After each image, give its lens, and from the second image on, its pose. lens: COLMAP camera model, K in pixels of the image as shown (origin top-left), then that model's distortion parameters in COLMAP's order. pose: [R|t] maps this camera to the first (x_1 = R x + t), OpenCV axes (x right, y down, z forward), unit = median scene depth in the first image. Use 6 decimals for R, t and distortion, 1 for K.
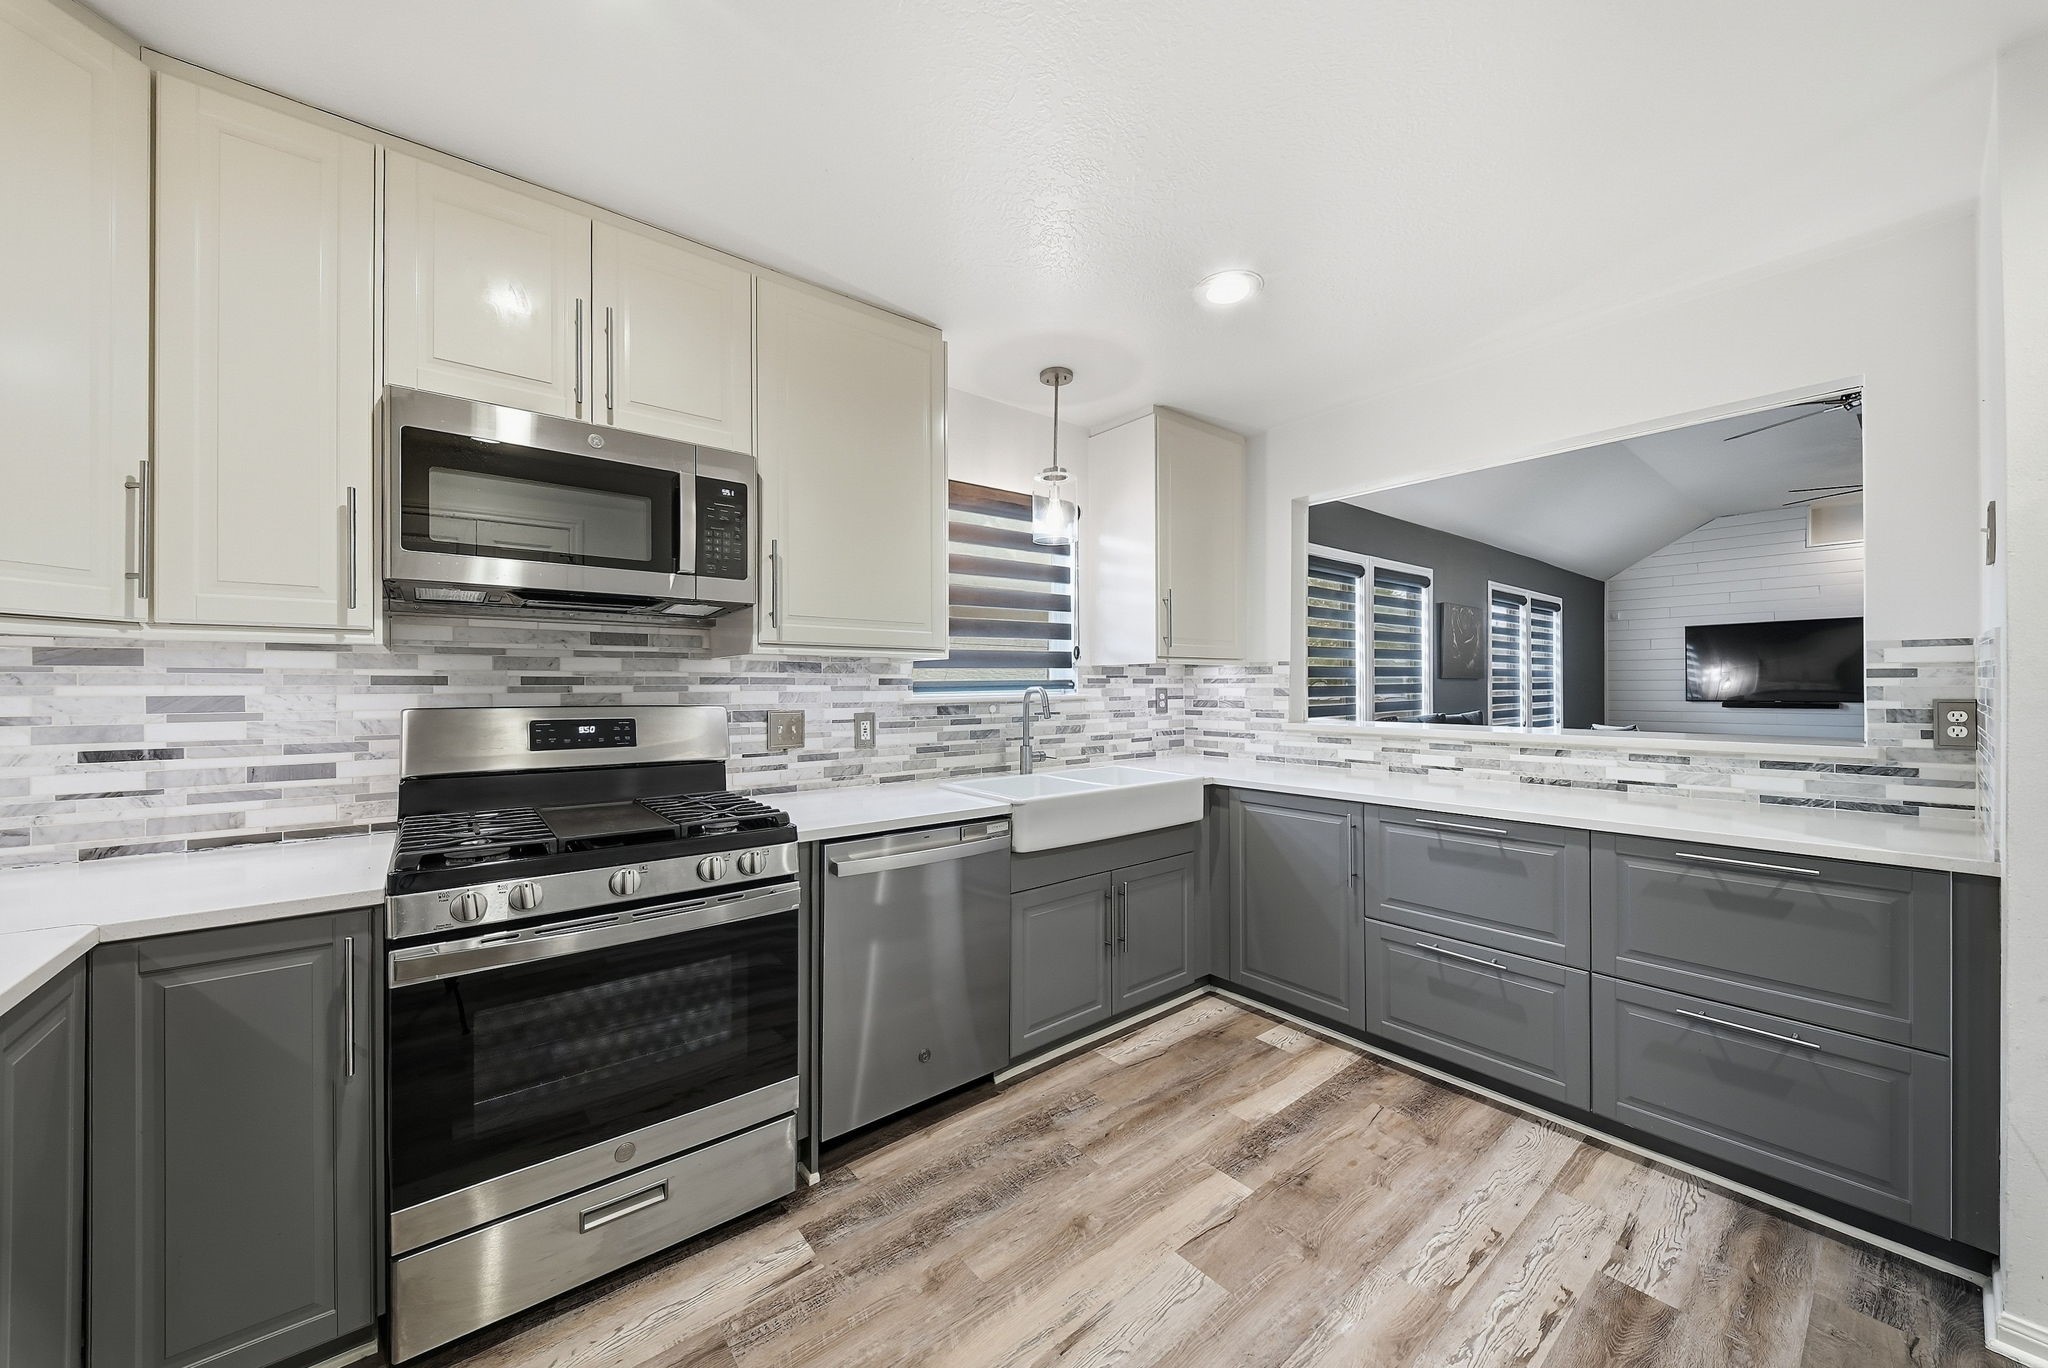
lens RADIAL K [[730.6, 0, 1033.6], [0, 730.6, 684.2], [0, 0, 1]] dist [0.000929, -0.000252]
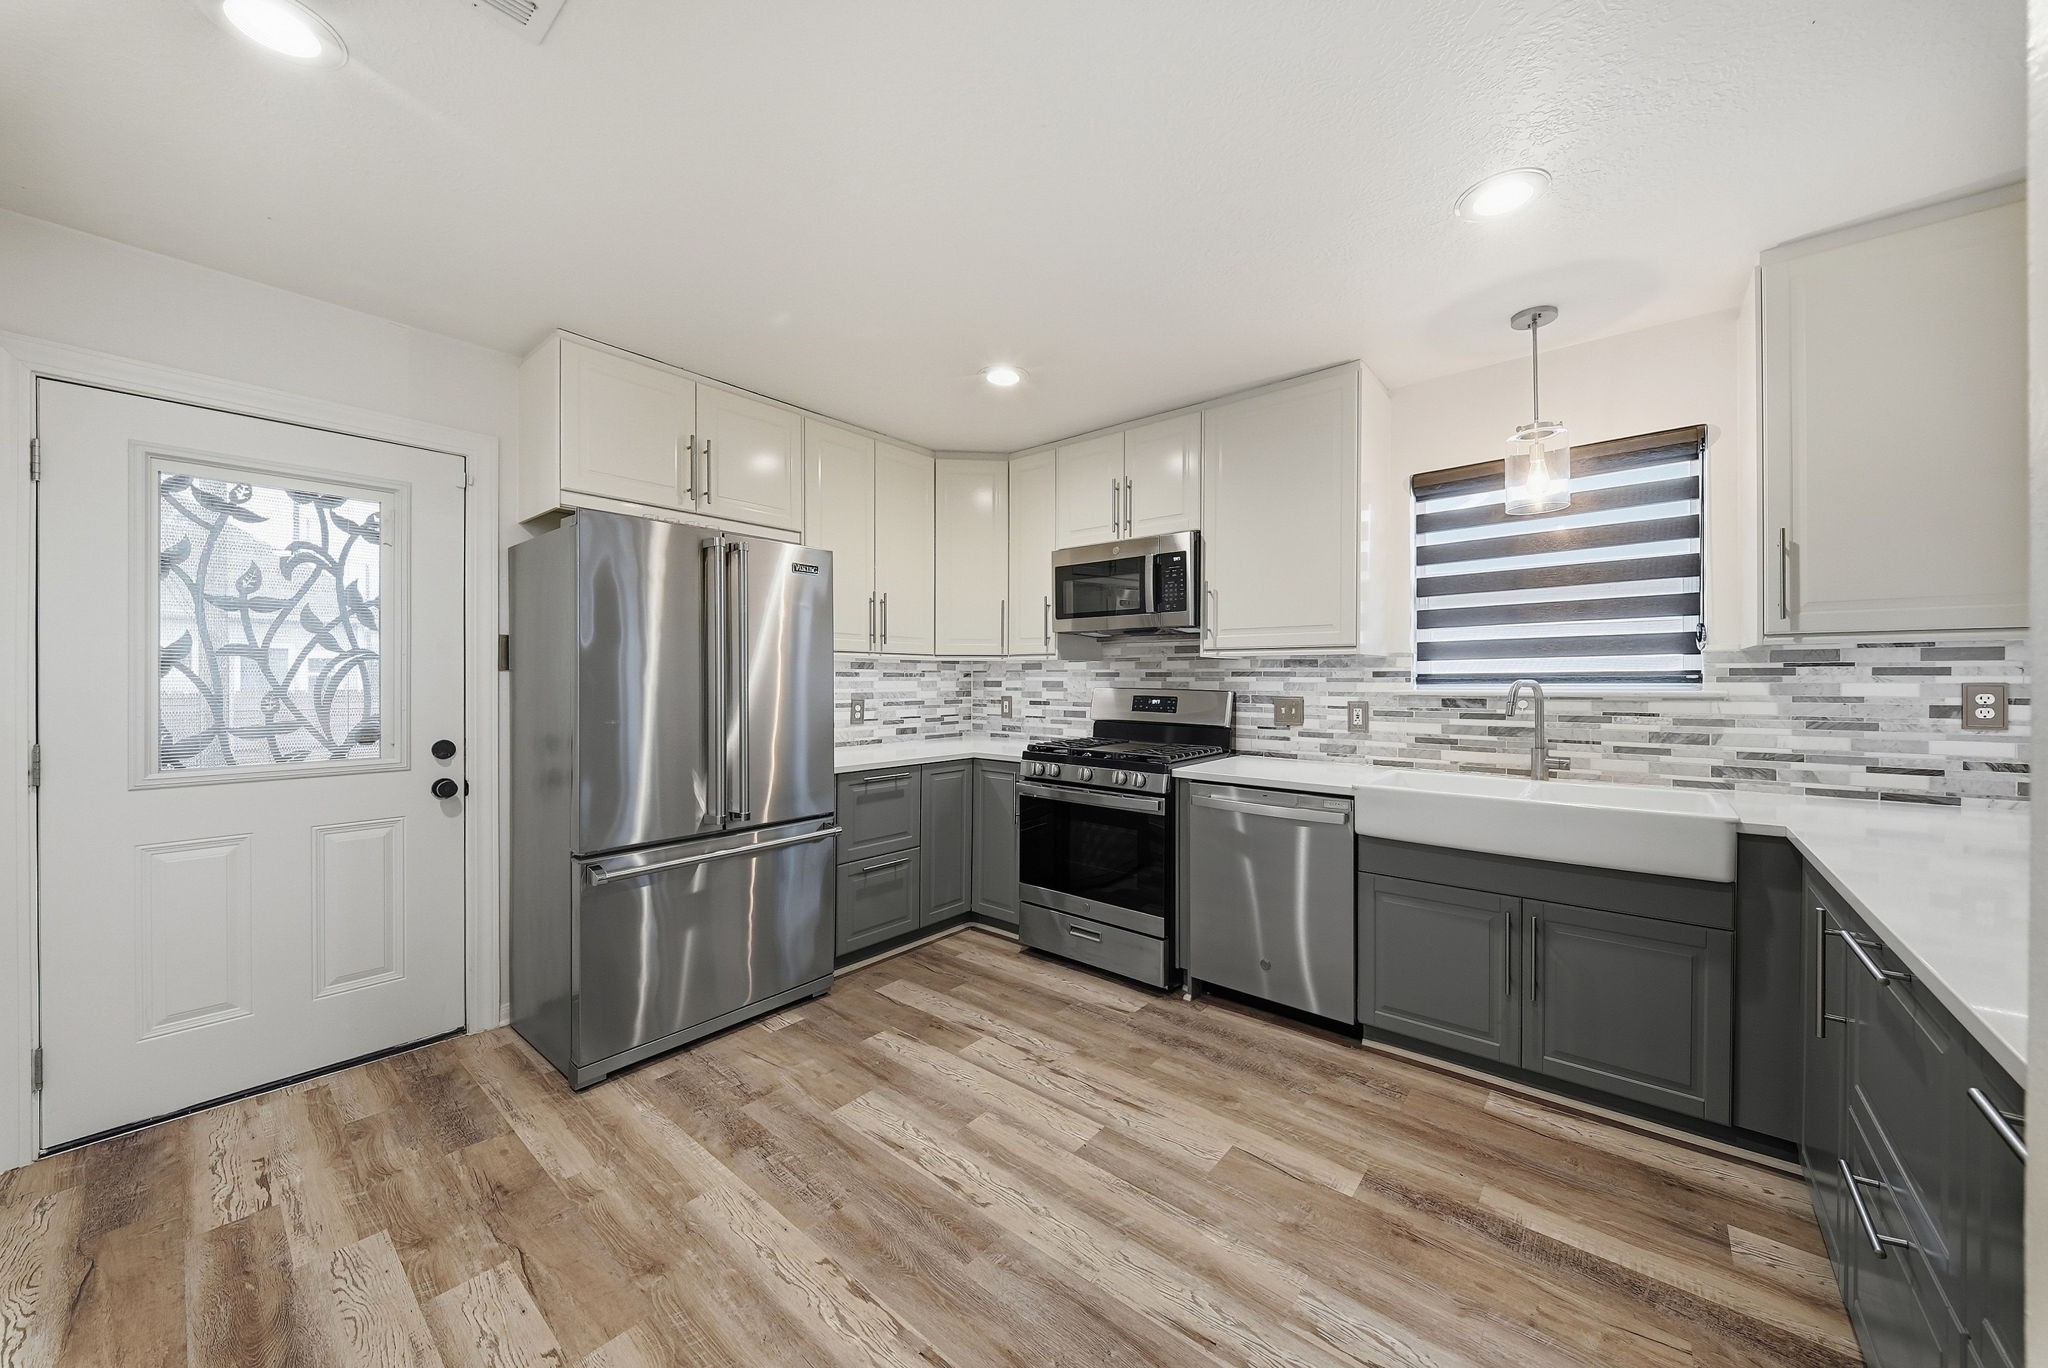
lens RADIAL K [[730.6, 0, 1033.6], [0, 730.6, 684.2], [0, 0, 1]] dist [0.000929, -0.000252]
pose [[0.190335, 0.010812, -0.981660, 0.855207], [-0.000442, 0.999940, 0.010927, -0.000259], [0.981719, -0.001646, 0.190328, 0.291711]]
